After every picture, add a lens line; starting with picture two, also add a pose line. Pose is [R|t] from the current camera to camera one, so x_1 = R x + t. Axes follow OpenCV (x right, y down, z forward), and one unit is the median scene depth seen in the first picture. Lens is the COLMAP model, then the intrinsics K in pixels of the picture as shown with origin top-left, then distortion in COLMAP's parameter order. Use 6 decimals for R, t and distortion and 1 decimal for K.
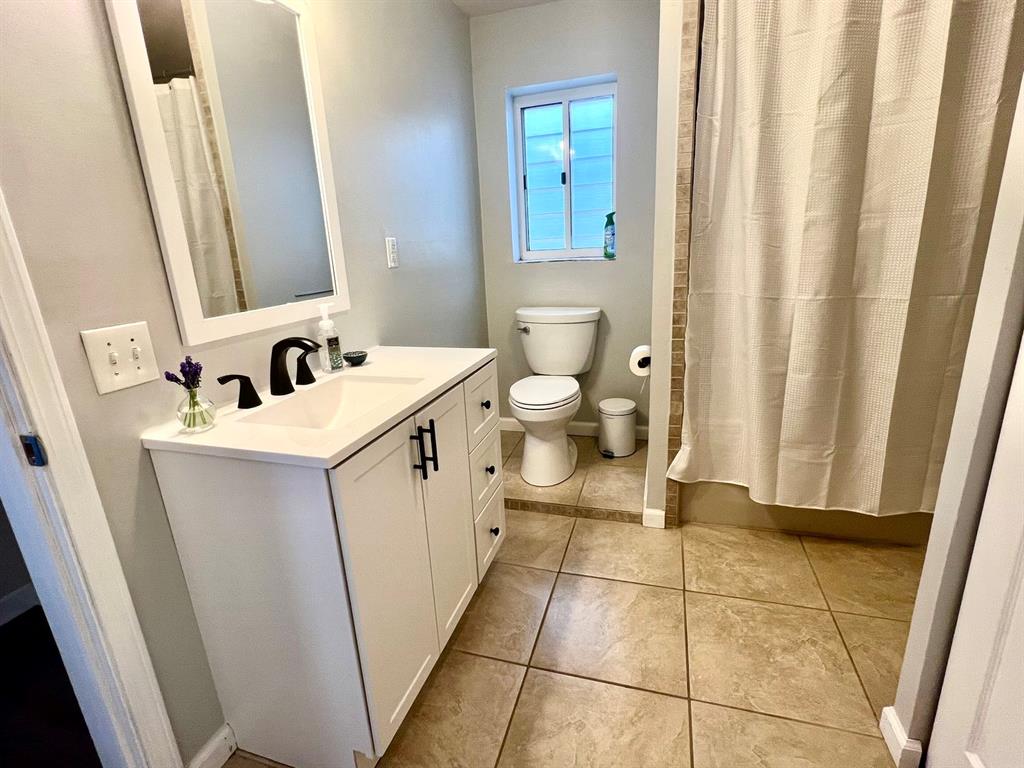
lens RADIAL K [[485.6, 0, 507.5], [0, 485.6, 385.2], [0, 0, 1]] dist [-0.003186, -0.000406]
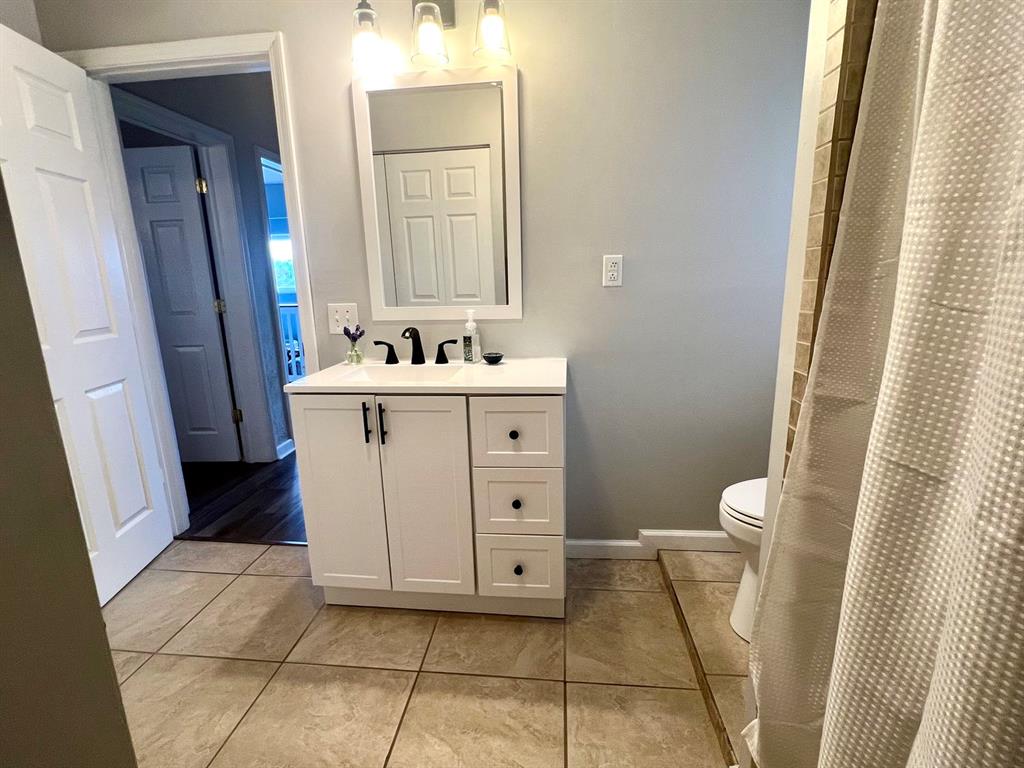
lens RADIAL K [[485.6, 0, 508.1], [0, 485.6, 379.5], [0, 0, 1]] dist [-0.003186, -0.000406]
pose [[0.201869, 0.252986, -0.946175, 0.923699], [-0.257445, 0.945798, 0.197959, -0.274243], [0.944972, 0.203626, 0.256057, 0.794919]]
